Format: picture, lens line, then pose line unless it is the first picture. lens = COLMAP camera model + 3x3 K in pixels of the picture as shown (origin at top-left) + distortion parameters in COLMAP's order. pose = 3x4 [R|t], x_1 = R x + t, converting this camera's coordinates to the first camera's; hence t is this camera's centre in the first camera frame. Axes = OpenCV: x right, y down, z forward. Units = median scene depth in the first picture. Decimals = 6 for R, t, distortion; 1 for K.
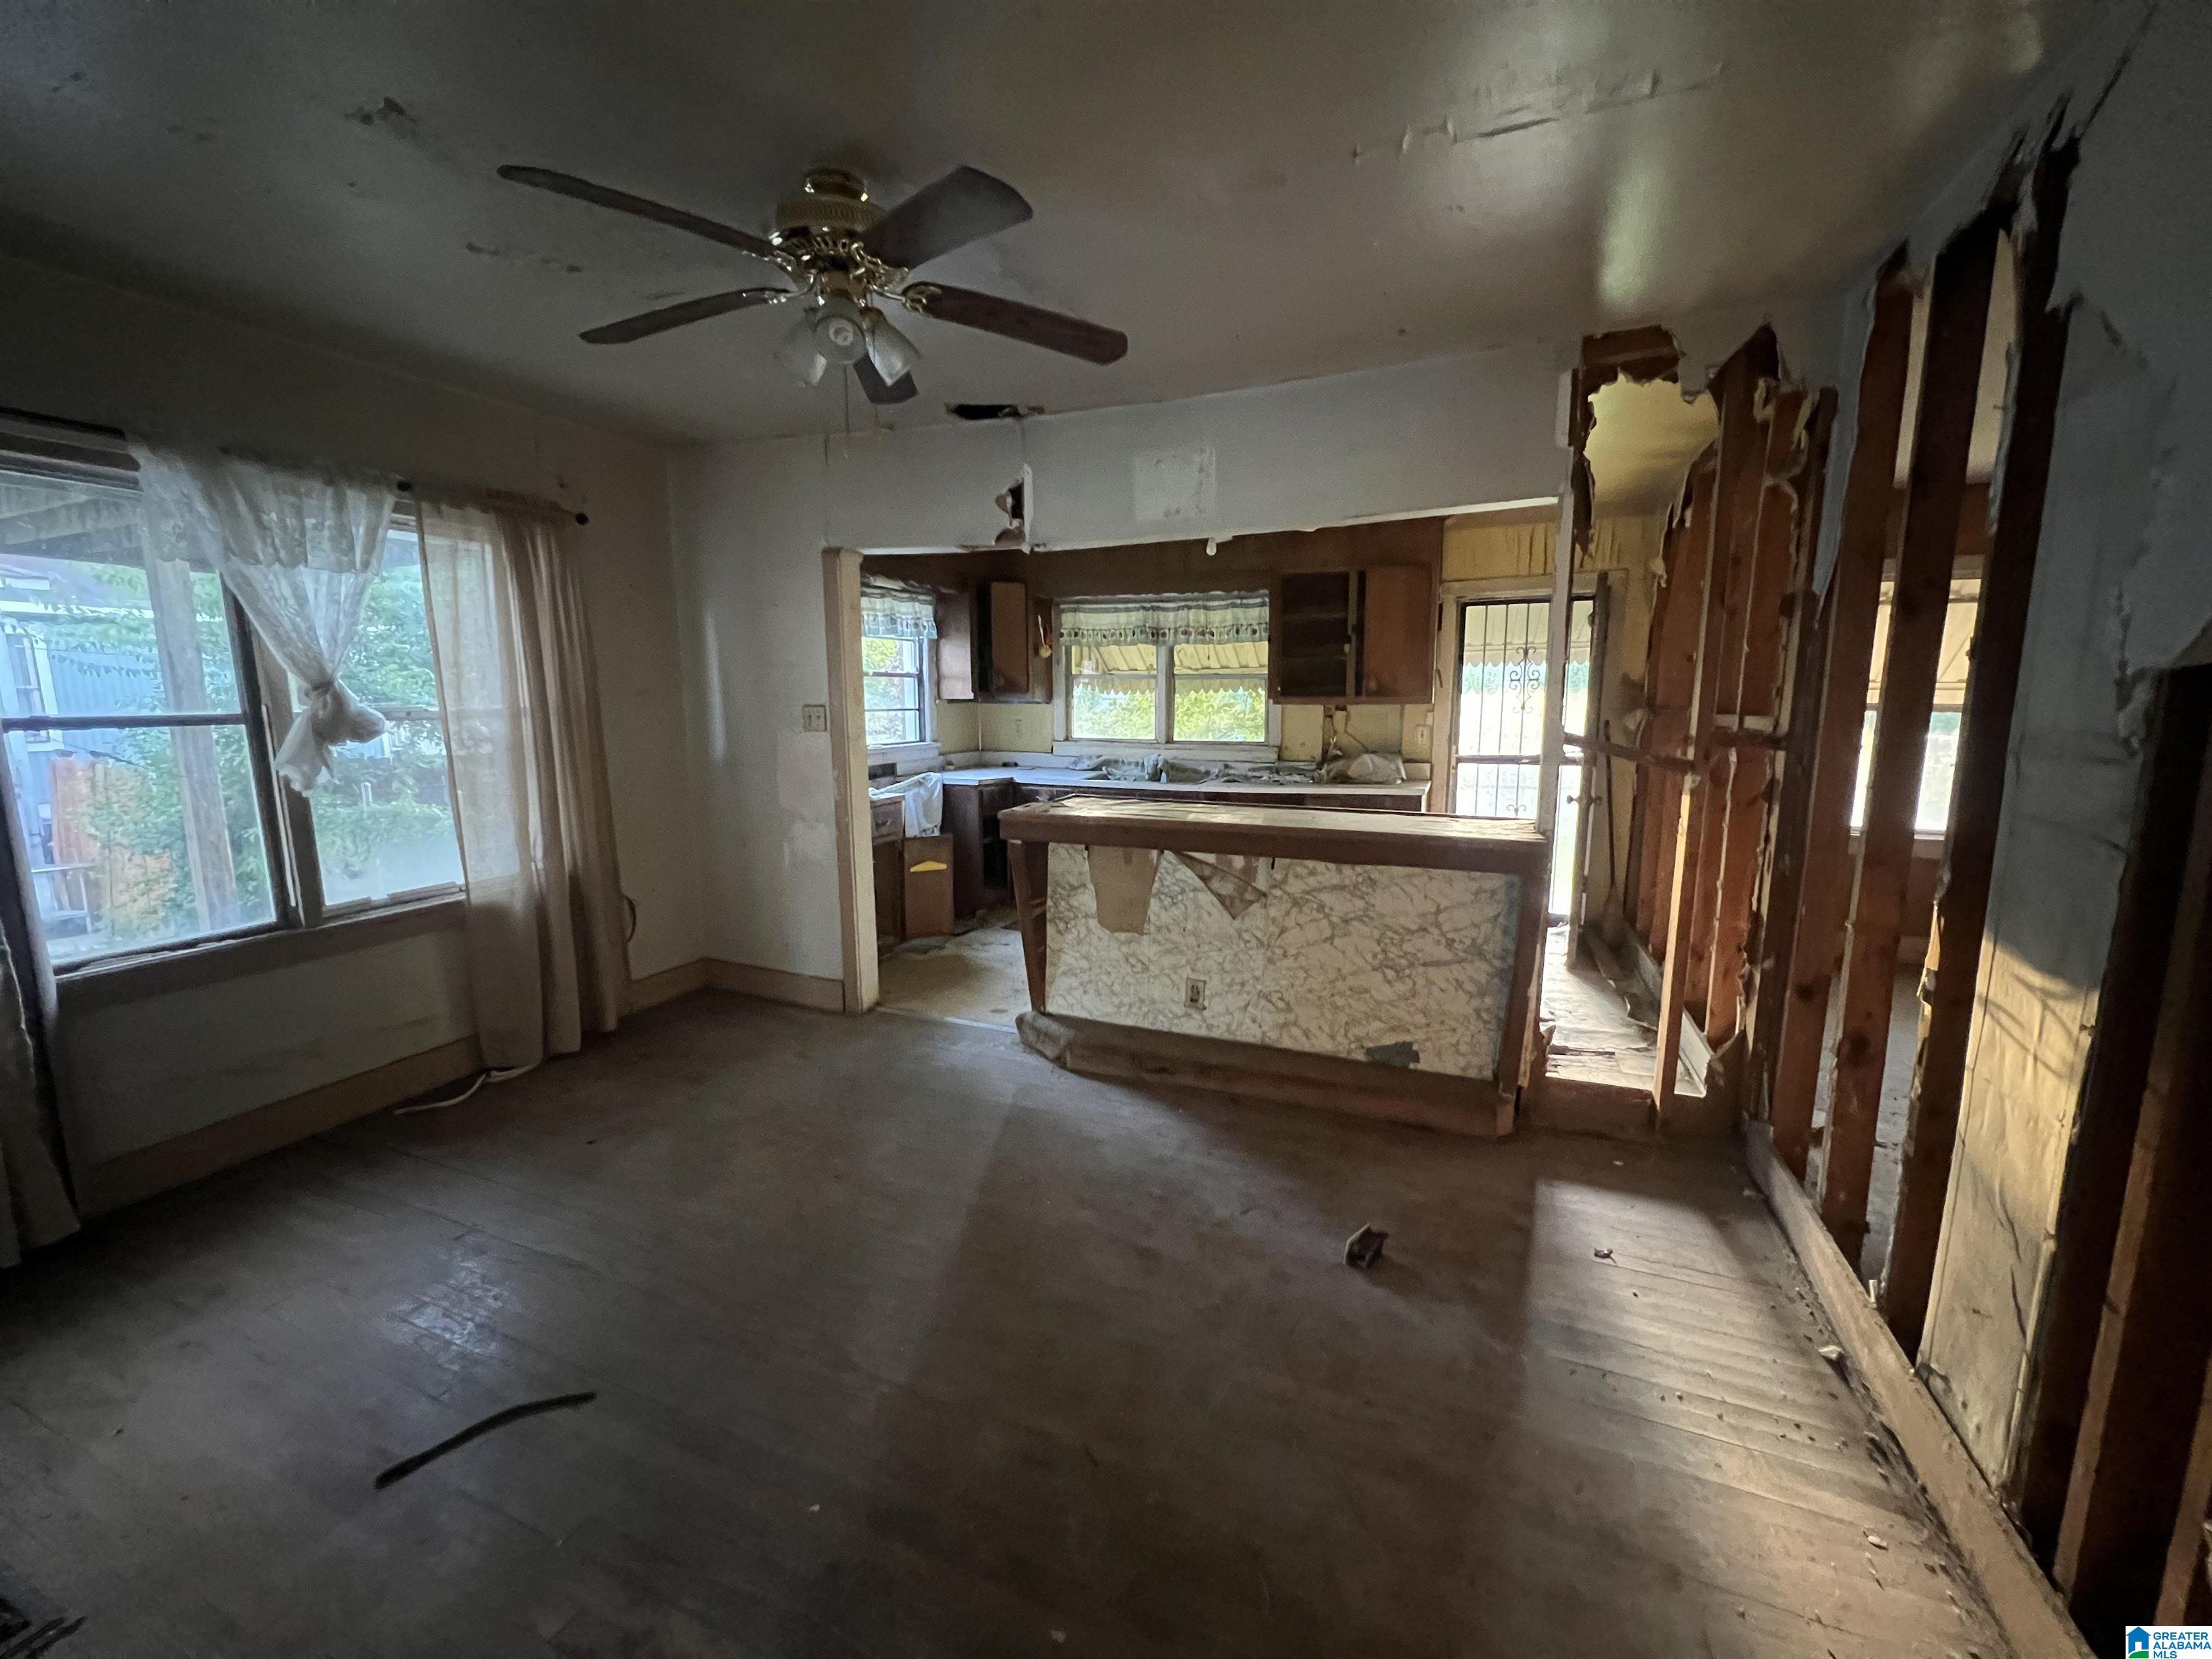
lens RADIAL K [[873.2, 0, 1109.3], [0, 873.2, 825.8], [0, 0, 1]] dist [0.001421, 0.000075]
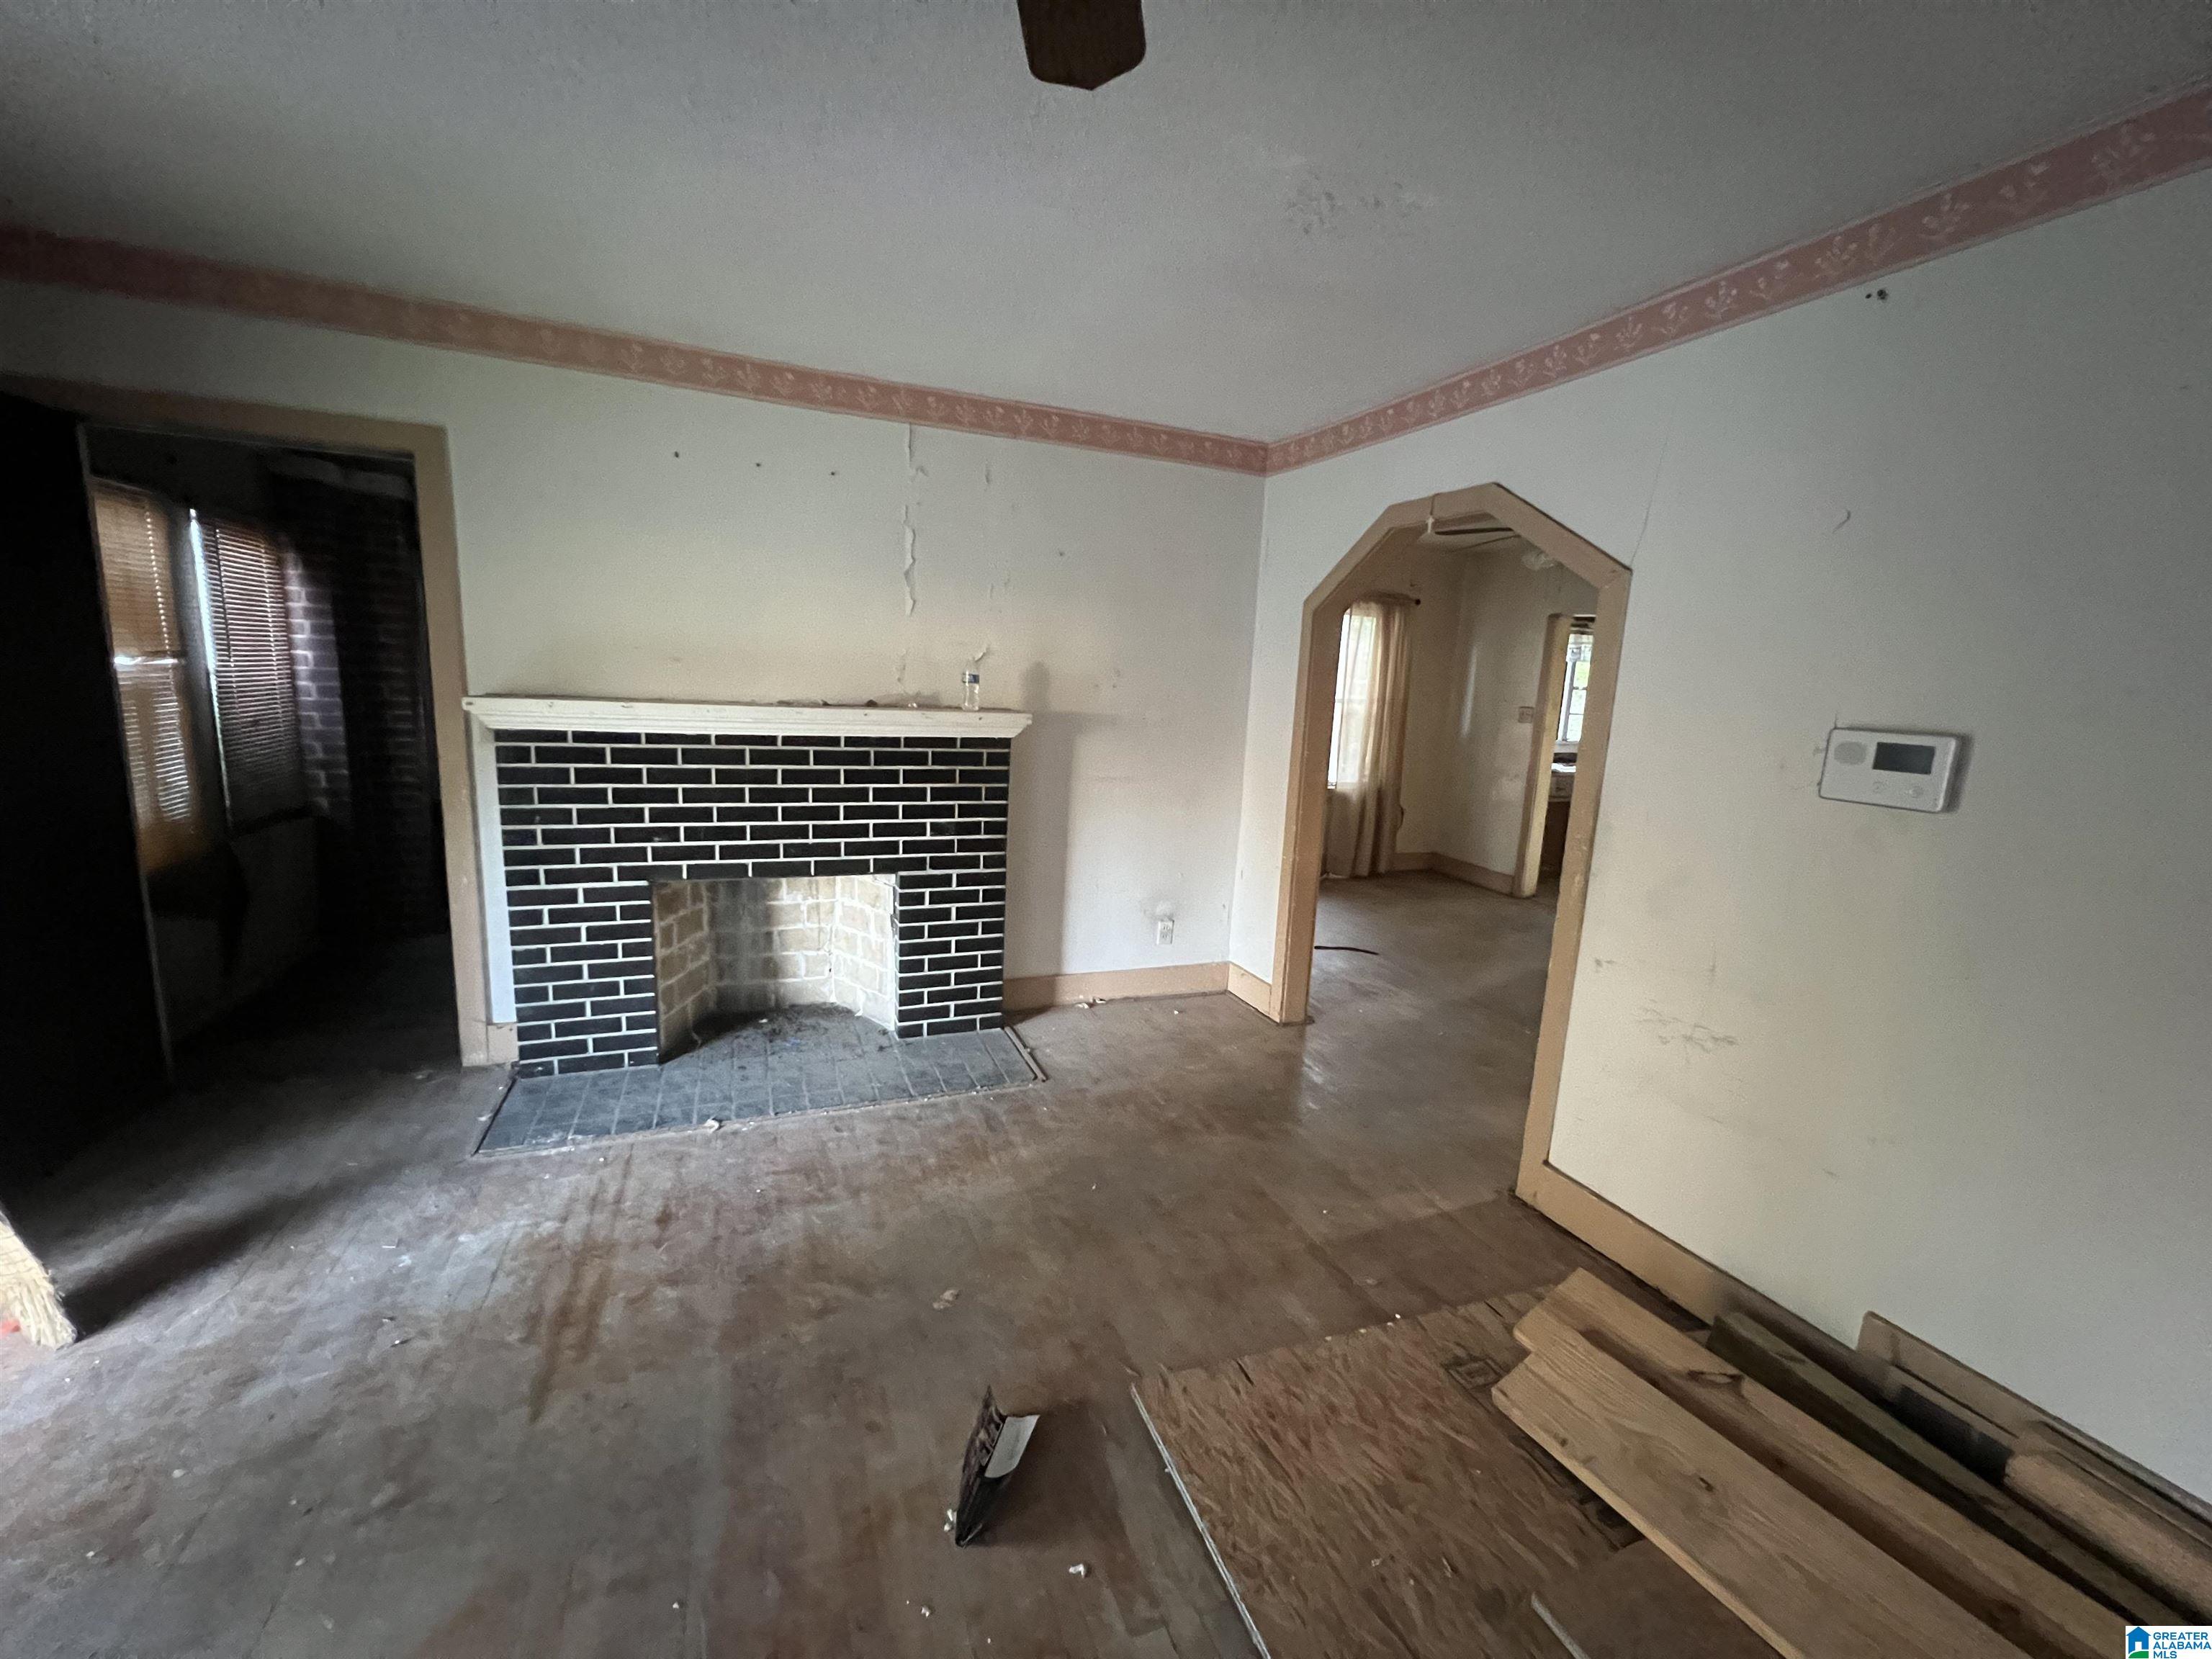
lens RADIAL K [[873.2, 0, 1109.6], [0, 873.2, 834.1], [0, 0, 1]] dist [0.001421, 0.000075]
pose [[0.701173, 0.153376, -0.696299, 0.307559], [-0.166029, 0.984865, 0.049749, 0.152423], [0.693391, 0.080723, 0.716026, -0.741005]]
